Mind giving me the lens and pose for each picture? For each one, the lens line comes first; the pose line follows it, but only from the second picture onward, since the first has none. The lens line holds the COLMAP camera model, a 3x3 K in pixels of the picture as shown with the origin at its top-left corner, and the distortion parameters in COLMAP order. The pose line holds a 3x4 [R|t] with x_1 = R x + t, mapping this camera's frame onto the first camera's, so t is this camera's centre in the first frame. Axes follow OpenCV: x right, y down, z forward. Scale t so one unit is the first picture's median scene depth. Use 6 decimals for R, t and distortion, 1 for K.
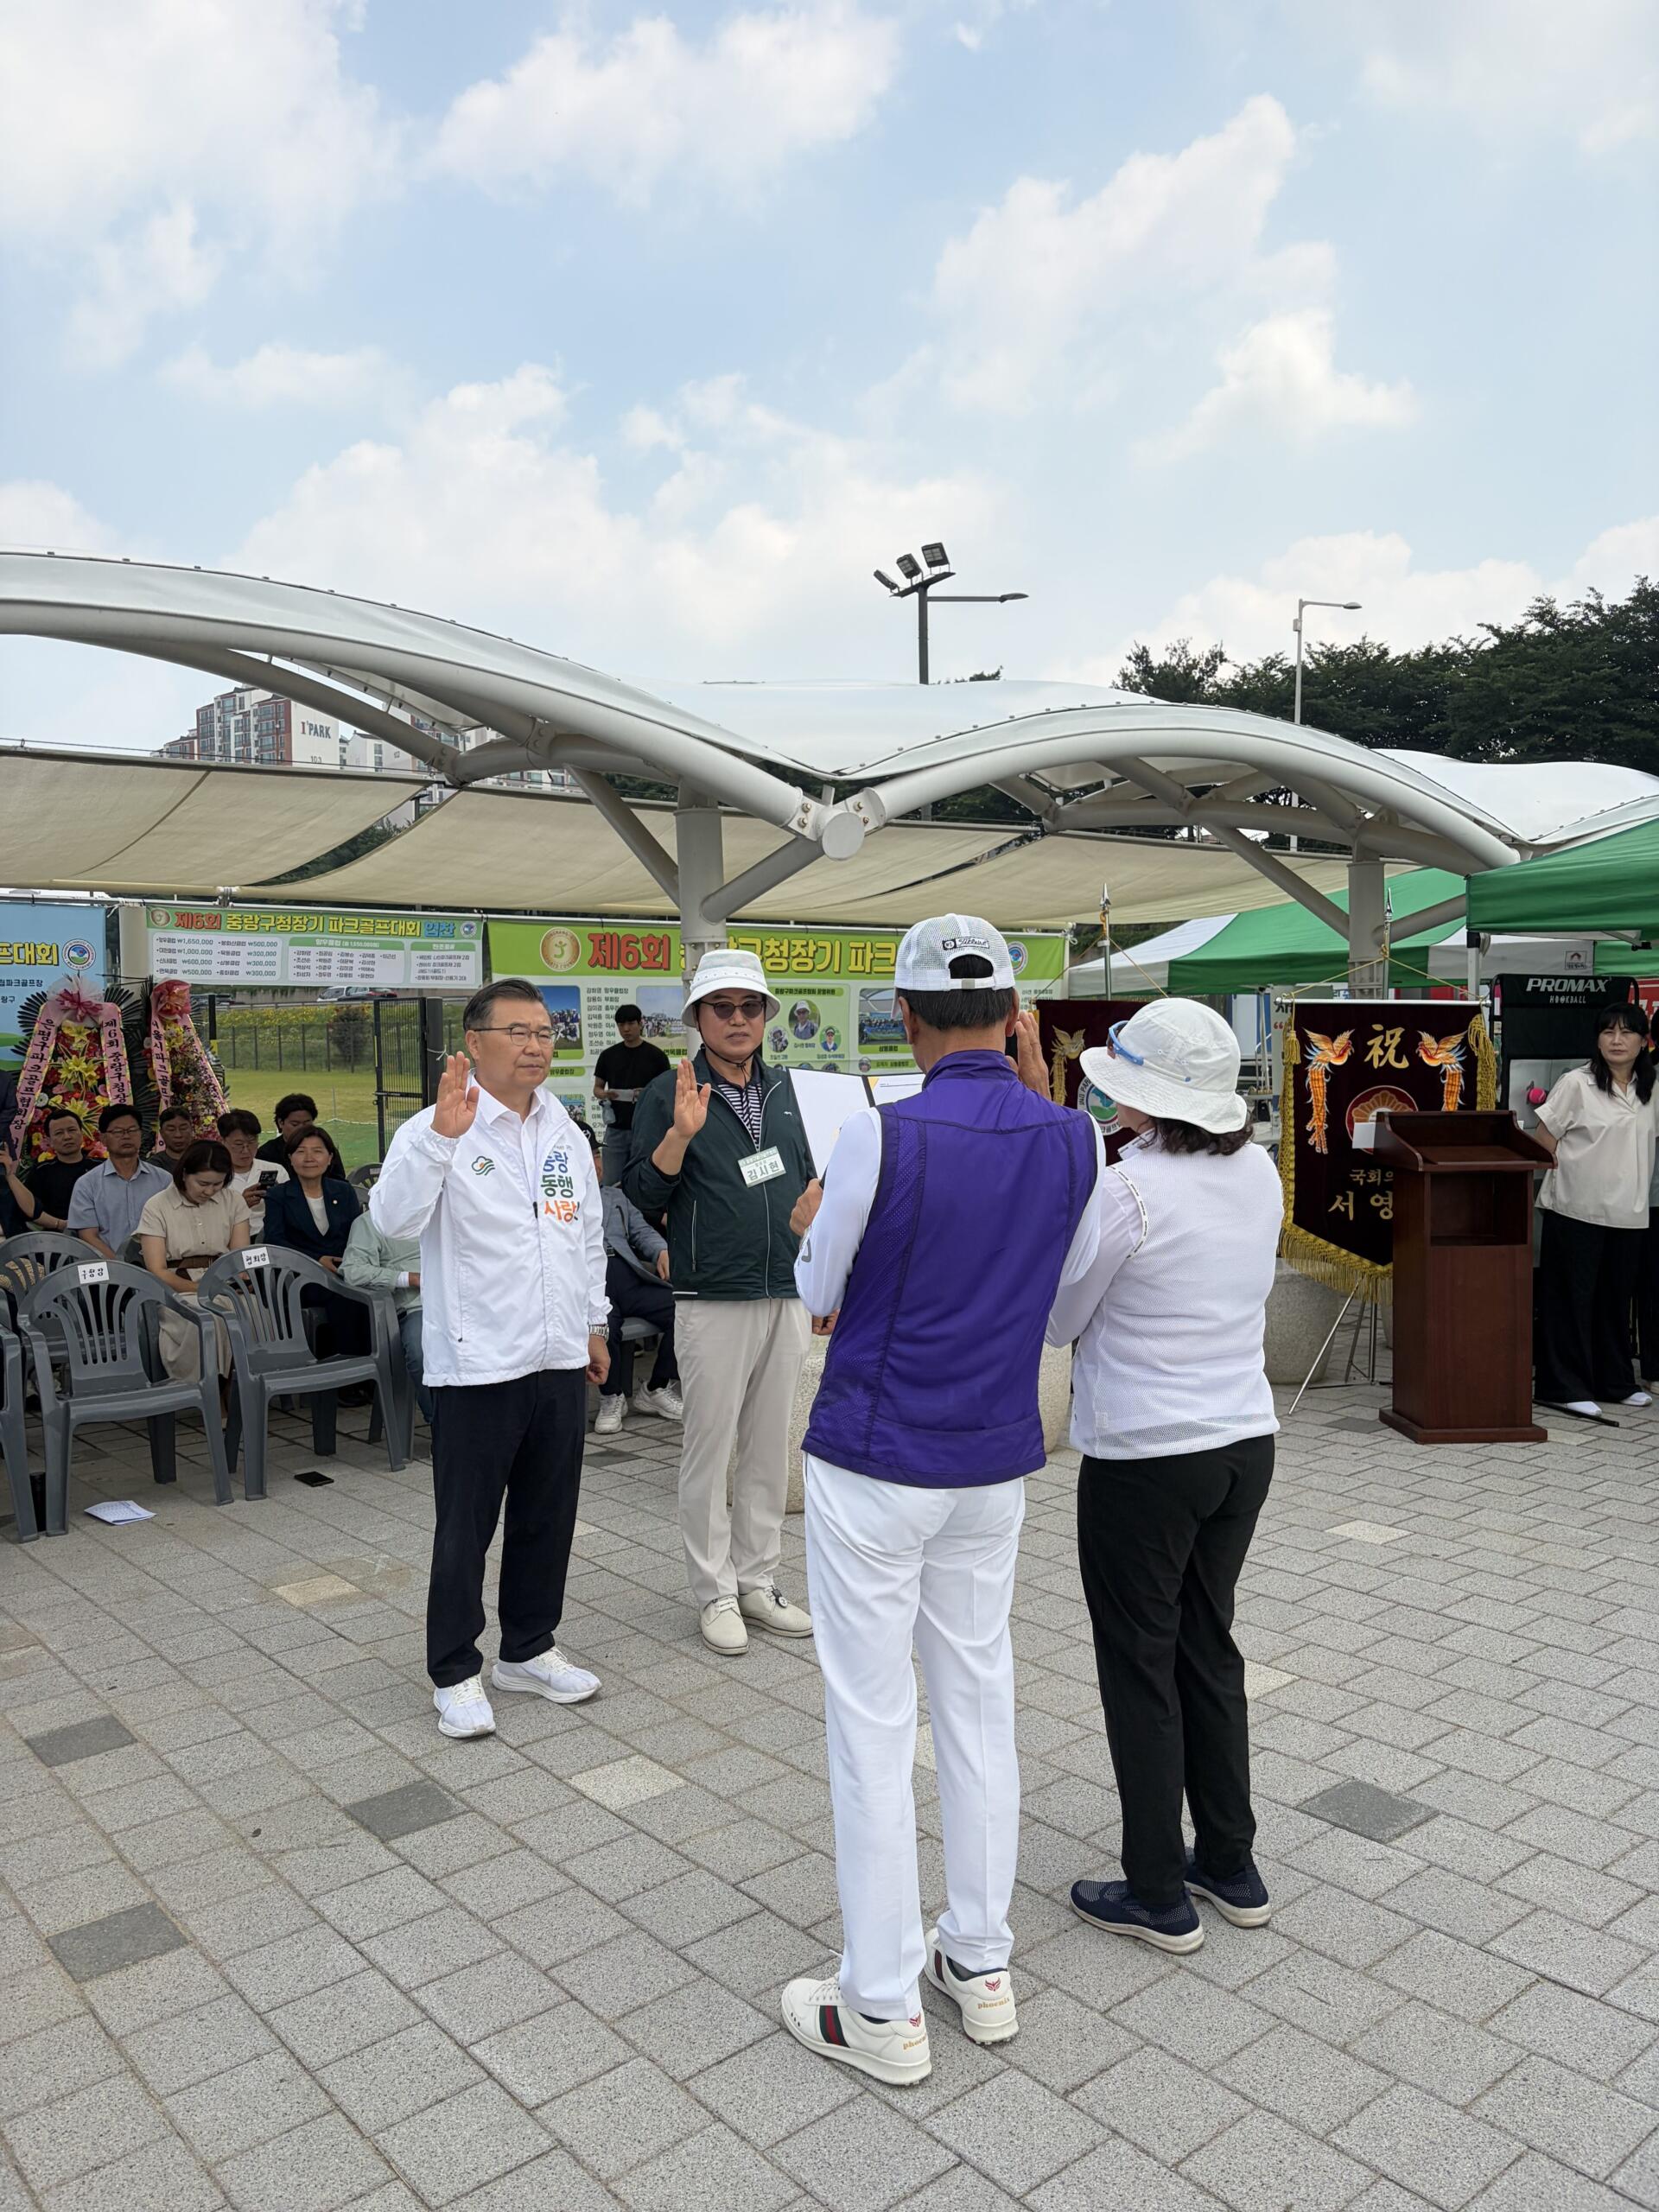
lens RADIAL K [[1694.1, 0, 830.6], [0, 1694.1, 1089.1], [0, 0, 1]] dist [0.051537, -0.001438]
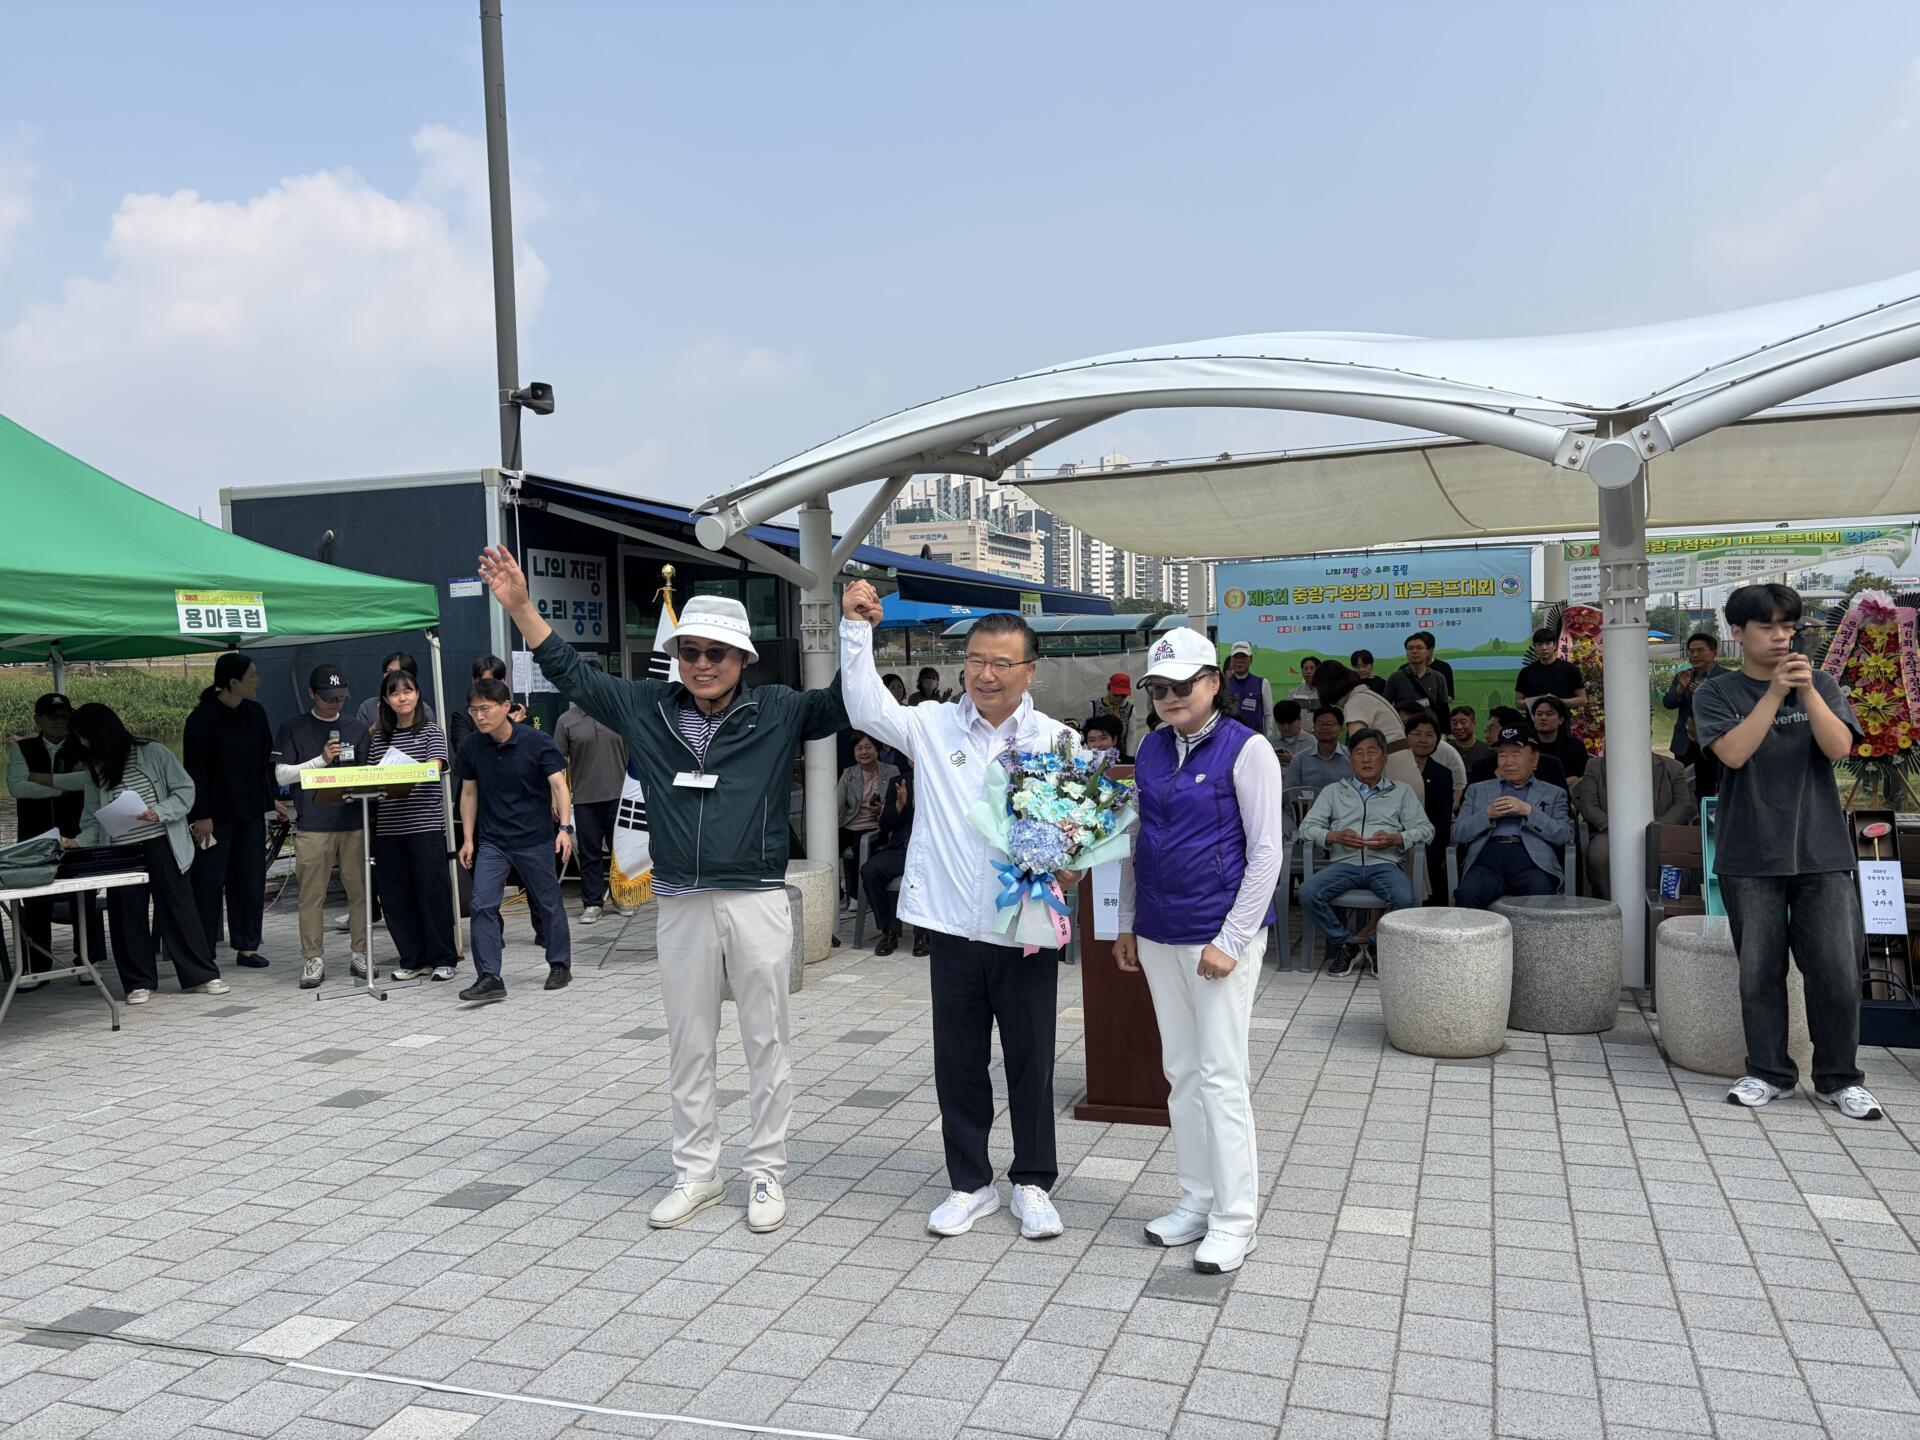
lens RADIAL K [[1470.5, 0, 967.9], [0, 1470.5, 732.2], [0, 0, 1]] dist [0.051537, -0.001438]
pose [[0.495320, 0.035248, -0.867995, 0.333060], [-0.005556, 0.999285, 0.037409, -0.007752], [0.868693, -0.013707, 0.495161, 0.092930]]
